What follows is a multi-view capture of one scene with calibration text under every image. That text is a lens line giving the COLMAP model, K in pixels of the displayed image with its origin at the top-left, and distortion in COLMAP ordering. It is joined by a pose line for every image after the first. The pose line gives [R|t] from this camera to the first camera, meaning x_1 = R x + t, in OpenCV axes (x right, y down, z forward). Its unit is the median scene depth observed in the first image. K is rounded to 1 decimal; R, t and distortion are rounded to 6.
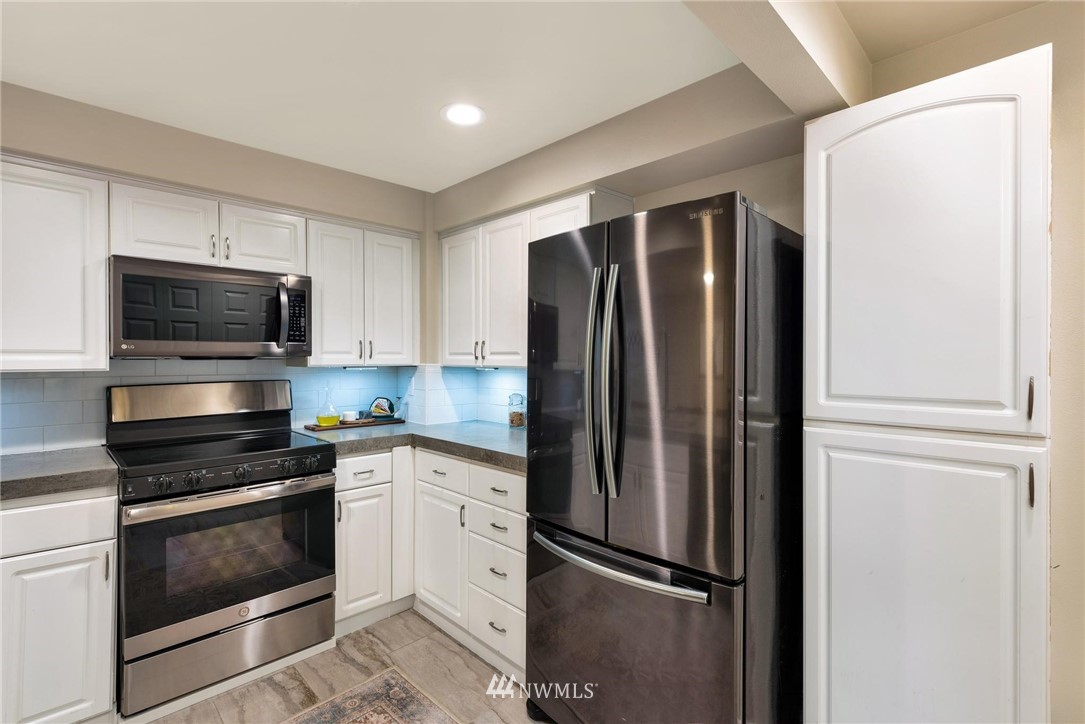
lens RADIAL K [[496.4, 0, 541.4], [0, 496.4, 361.9], [0, 0, 1]] dist [0.004975, -0.000564]
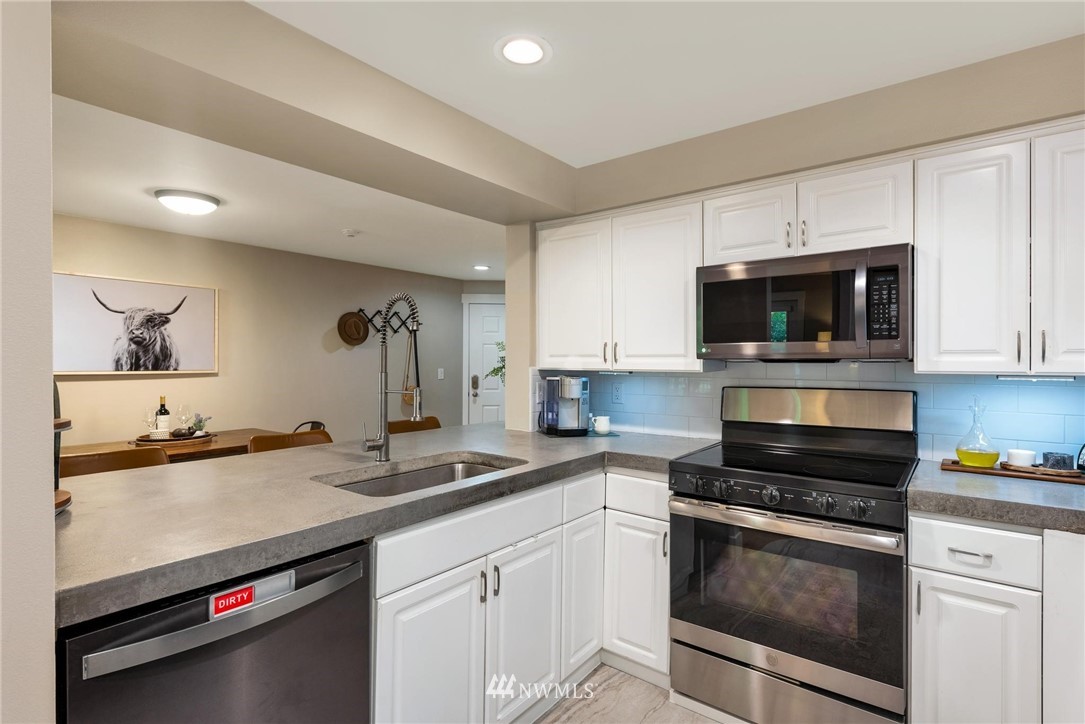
lens RADIAL K [[530.2, 0, 537.3], [0, 530.2, 358.6], [0, 0, 1]] dist [-0.001696, -0.000269]
pose [[0.123351, -0.001497, -0.992362, 0.209075], [-0.006498, 0.999976, -0.002316, -0.006070], [0.992342, 0.006734, 0.123338, 0.405662]]
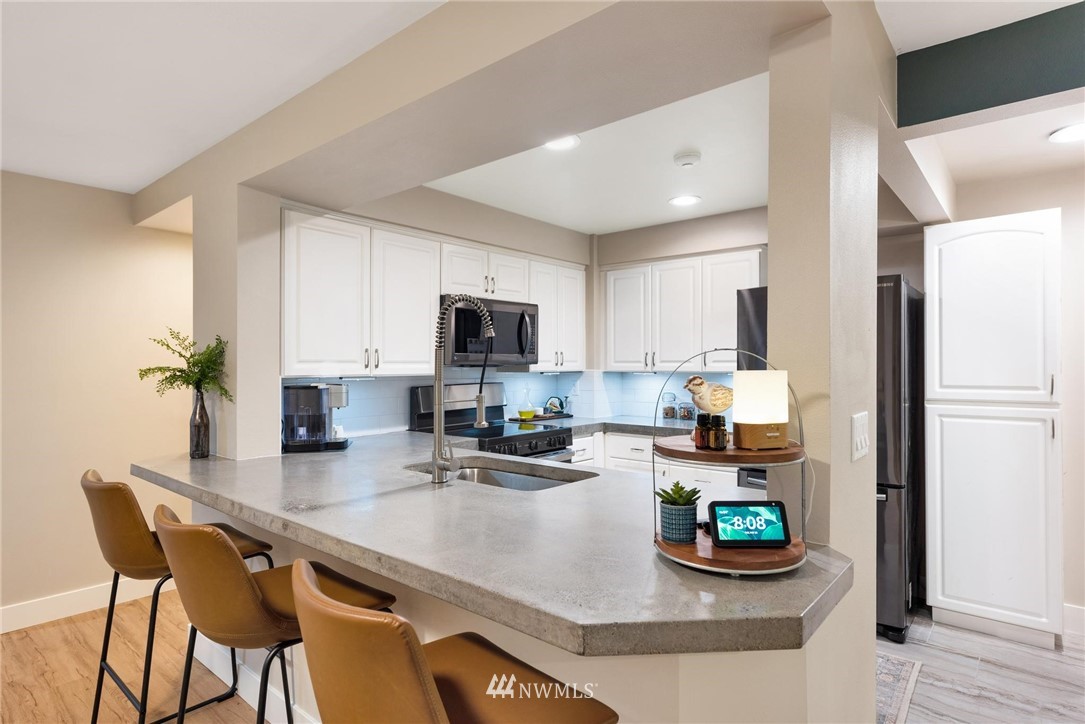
lens RADIAL K [[573.2, 0, 544.1], [0, 573.2, 363.5], [0, 0, 1]] dist [0.015154, -0.002114]
pose [[0.996726, -0.003459, 0.080777, -0.581608], [0.004179, 0.999953, -0.008747, 0.000616], [-0.080743, 0.009055, 0.996694, -0.540912]]
